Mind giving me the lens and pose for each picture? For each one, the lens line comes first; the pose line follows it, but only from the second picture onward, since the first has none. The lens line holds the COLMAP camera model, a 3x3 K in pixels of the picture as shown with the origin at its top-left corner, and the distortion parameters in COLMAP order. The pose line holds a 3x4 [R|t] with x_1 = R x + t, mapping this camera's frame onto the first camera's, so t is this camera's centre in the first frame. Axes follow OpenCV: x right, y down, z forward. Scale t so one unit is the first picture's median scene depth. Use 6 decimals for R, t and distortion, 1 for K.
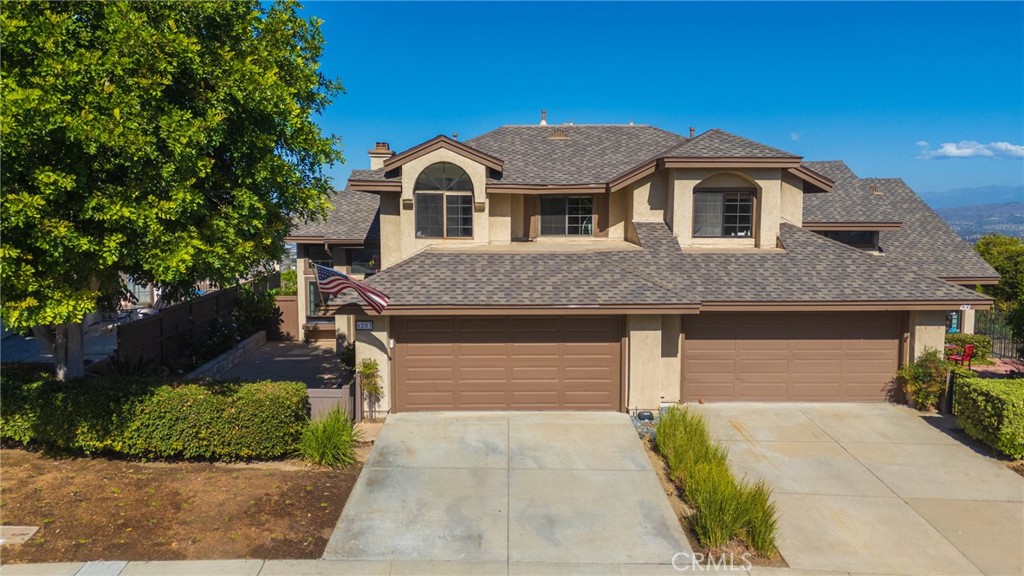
lens RADIAL K [[749.2, 0, 510.4], [0, 749.2, 288.5], [0, 0, 1]] dist [0.081112, -0.079634]
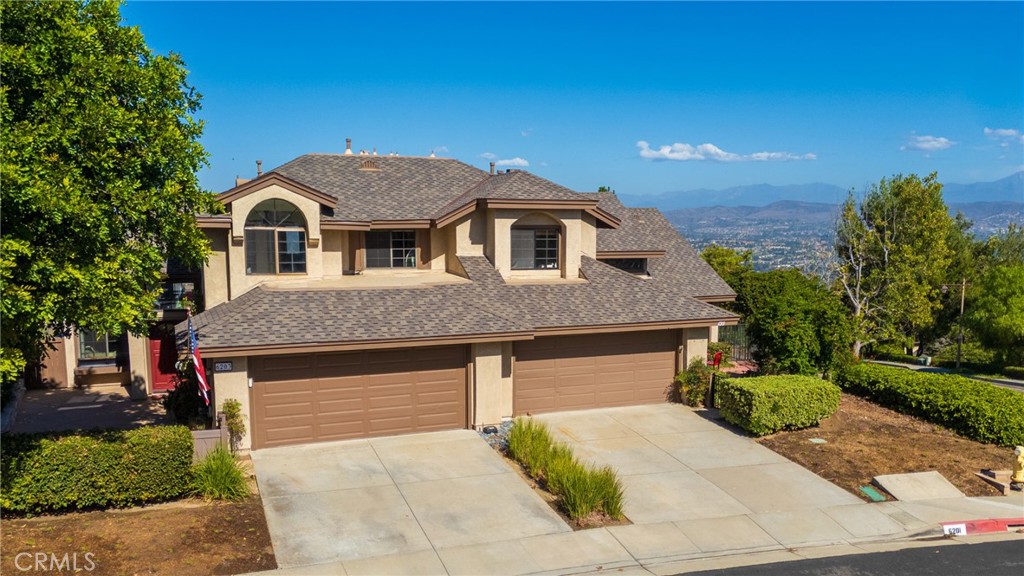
lens RADIAL K [[870.7, 0, 538.8], [0, 870.7, 333.5], [0, 0, 1]] dist [0.080288, -0.053567]
pose [[0.929276, -0.045311, 0.366595, -0.231893], [0.031916, 0.998586, 0.042521, -0.031885], [-0.368004, -0.027813, 0.929408, -0.256593]]
